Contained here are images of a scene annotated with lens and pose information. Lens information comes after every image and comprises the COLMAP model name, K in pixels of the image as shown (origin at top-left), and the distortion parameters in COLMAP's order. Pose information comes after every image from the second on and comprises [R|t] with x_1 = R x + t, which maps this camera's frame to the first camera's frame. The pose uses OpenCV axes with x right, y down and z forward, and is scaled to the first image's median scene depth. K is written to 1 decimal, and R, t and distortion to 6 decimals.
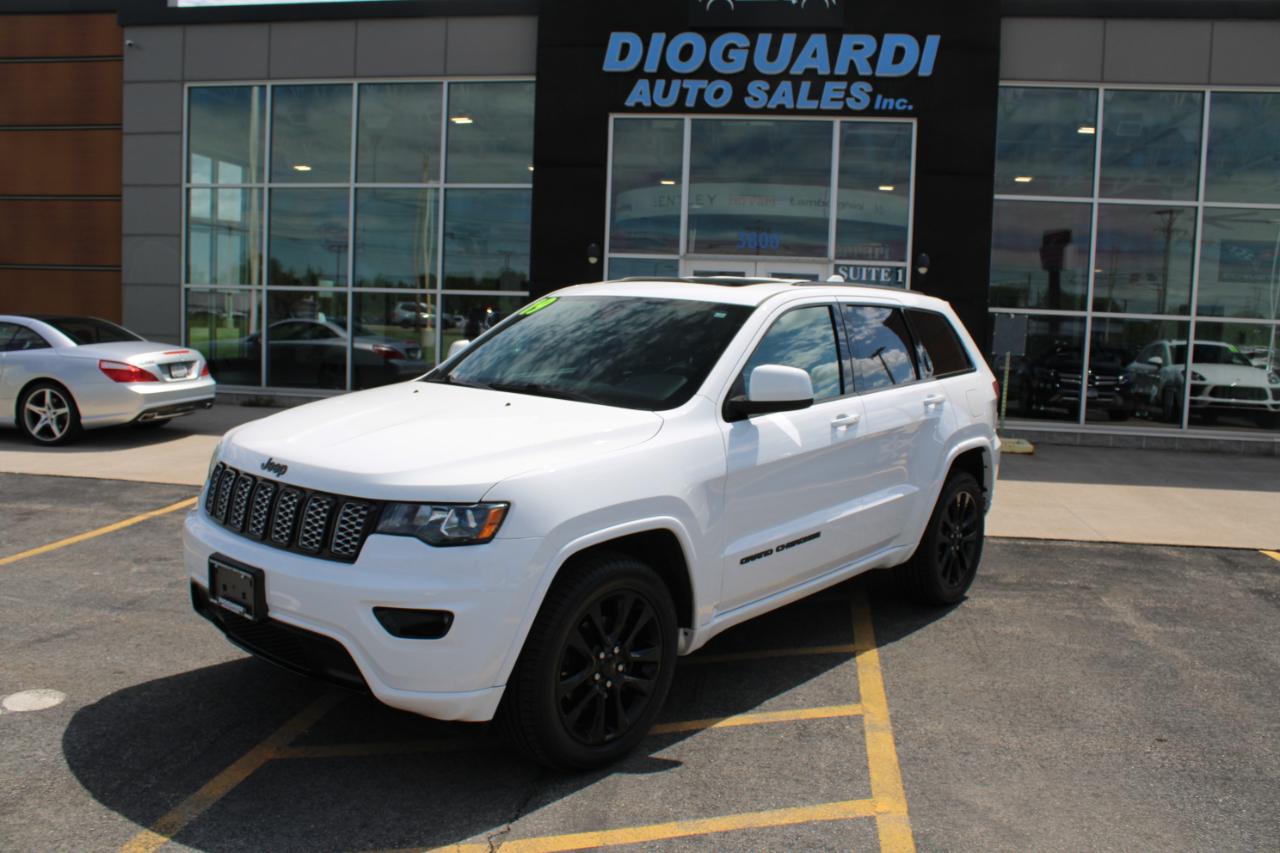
lens RADIAL K [[1077.0, 0, 637.2], [0, 1077.0, 414.9], [0, 0, 1]] dist [-0.148073, 0.114165]
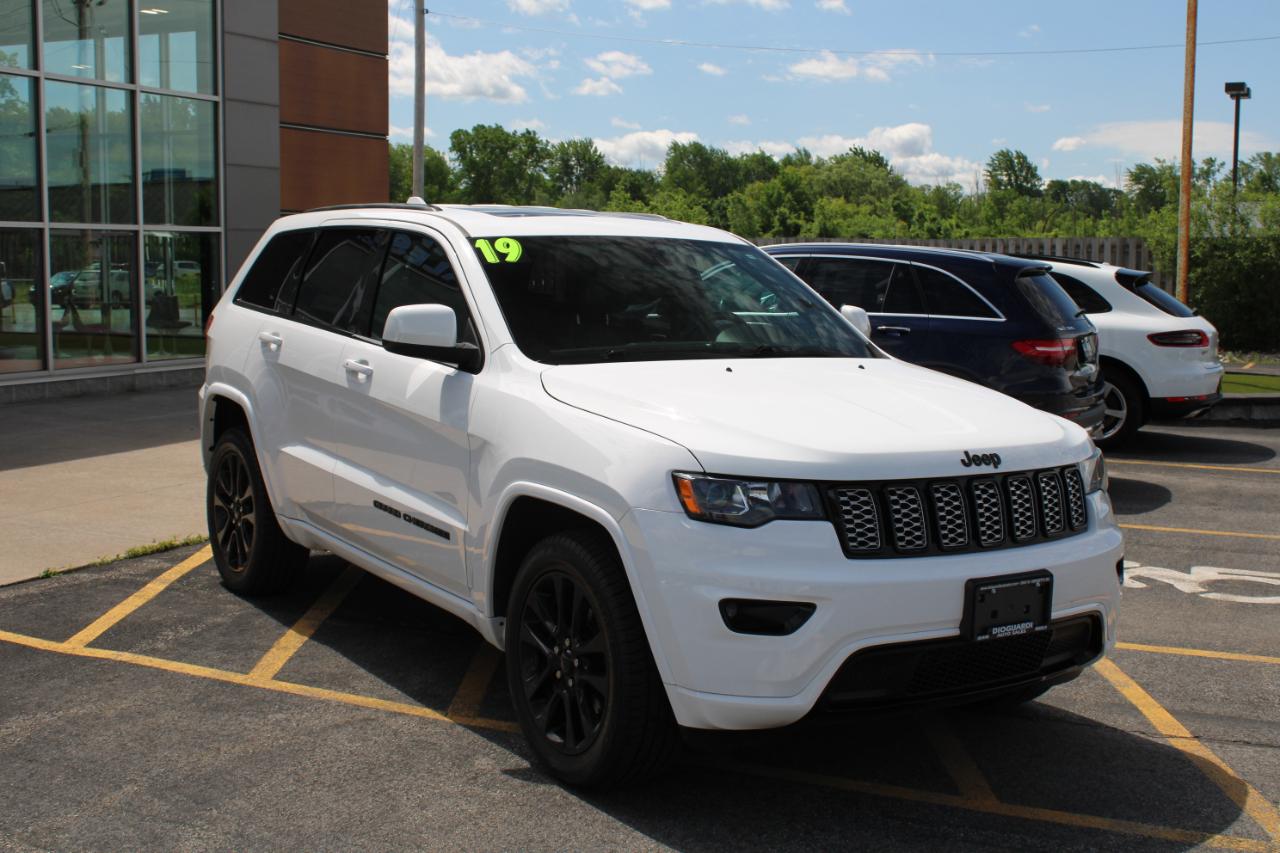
lens RADIAL K [[1570.2, 0, 654.0], [0, 1570.2, 425.4], [0, 0, 1]] dist [-0.051824, 0.000000]
pose [[0.273308, -0.137551, 0.952041, -1.321853], [0.088693, 0.989111, 0.117445, -0.121465], [-0.957829, 0.052341, 0.282532, 0.745851]]
